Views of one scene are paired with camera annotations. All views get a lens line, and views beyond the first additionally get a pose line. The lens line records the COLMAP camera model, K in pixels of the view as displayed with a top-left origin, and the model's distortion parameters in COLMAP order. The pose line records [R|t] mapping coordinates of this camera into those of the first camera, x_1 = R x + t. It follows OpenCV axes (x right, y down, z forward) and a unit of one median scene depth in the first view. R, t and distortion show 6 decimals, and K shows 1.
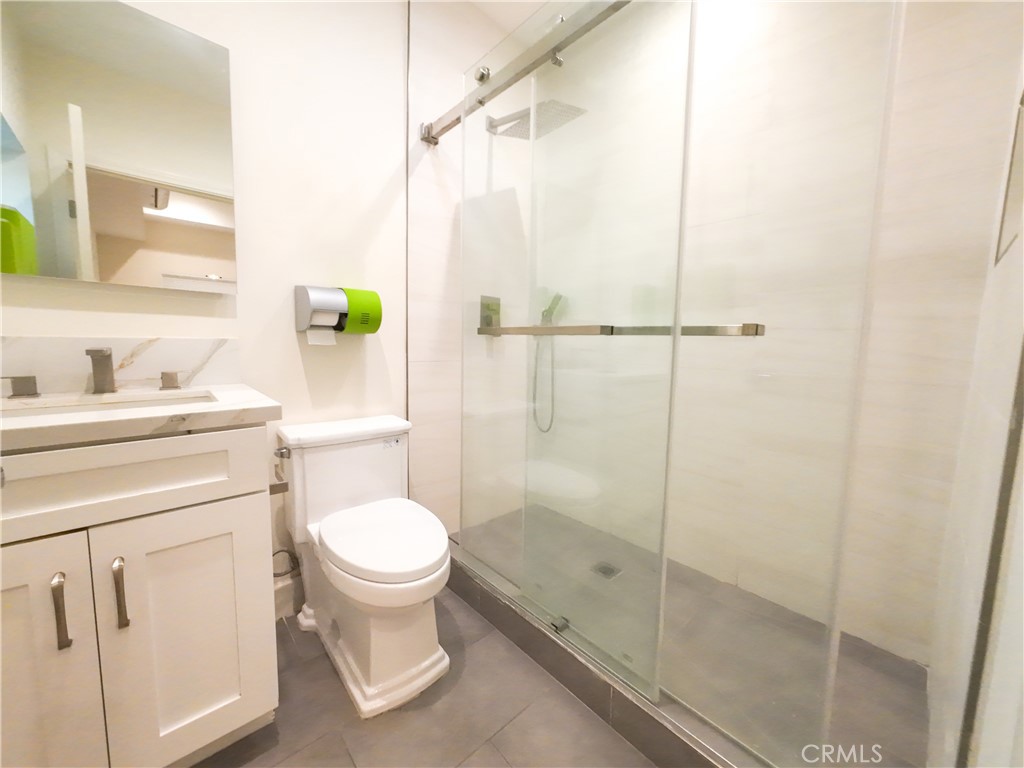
lens RADIAL K [[394.7, 0, 513.0], [0, 394.7, 380.4], [0, 0, 1]] dist [-0.002477, 0.000584]
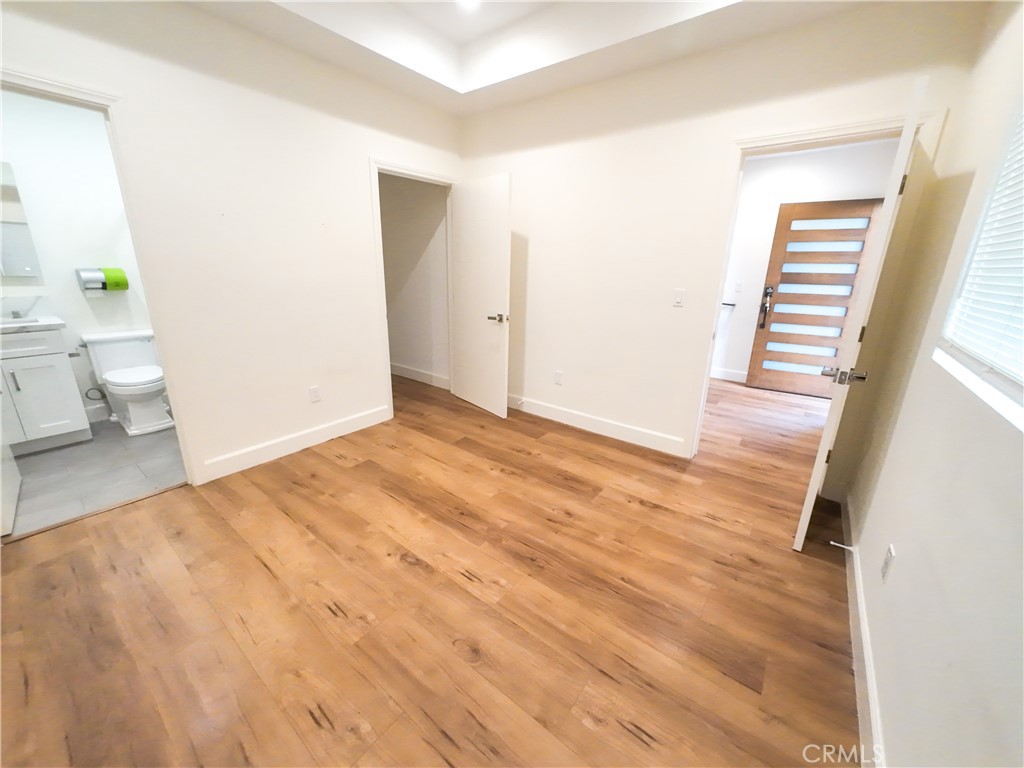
lens RADIAL K [[394.7, 0, 513.0], [0, 394.7, 380.4], [0, 0, 1]] dist [-0.002477, 0.000584]
pose [[0.984476, -0.048340, 0.168734, 1.497038], [0.016020, 0.982062, 0.187877, -0.007588], [-0.174789, -0.182257, 0.967590, -1.710489]]
